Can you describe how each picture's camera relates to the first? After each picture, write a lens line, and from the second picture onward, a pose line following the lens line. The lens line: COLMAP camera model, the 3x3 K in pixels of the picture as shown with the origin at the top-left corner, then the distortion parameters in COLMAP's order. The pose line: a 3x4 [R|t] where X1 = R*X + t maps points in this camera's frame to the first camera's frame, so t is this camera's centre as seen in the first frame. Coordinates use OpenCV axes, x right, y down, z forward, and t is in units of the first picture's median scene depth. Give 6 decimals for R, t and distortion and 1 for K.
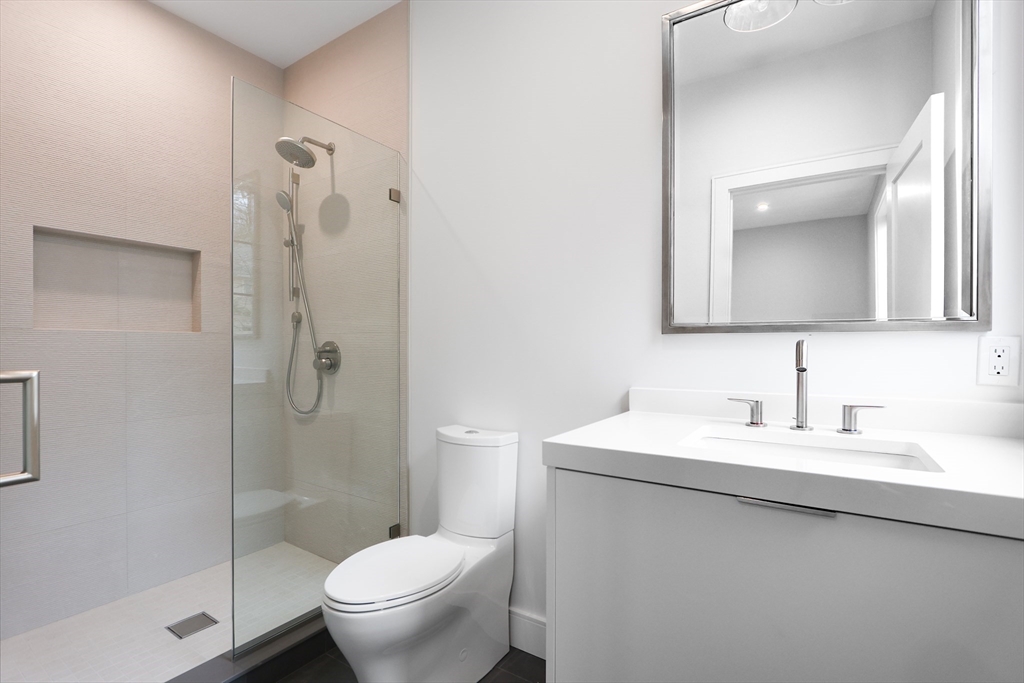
lens RADIAL K [[473.0, 0, 512.7], [0, 473.0, 344.1], [0, 0, 1]] dist [-0.006232, -0.000078]
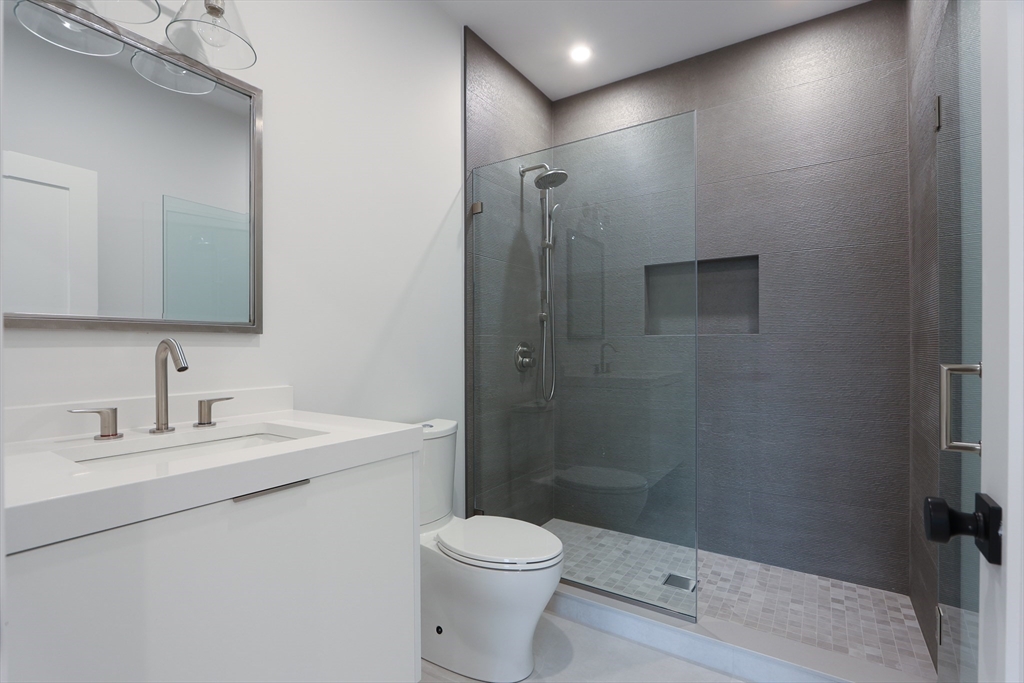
lens RADIAL K [[473.0, 0, 515.3], [0, 473.0, 346.2], [0, 0, 1]] dist [-0.006232, -0.000078]
pose [[0.008505, 0.002184, 0.999961, -0.786477], [0.000137, 0.999998, -0.002186, 0.018103], [-0.999964, 0.000156, 0.008505, 0.603437]]
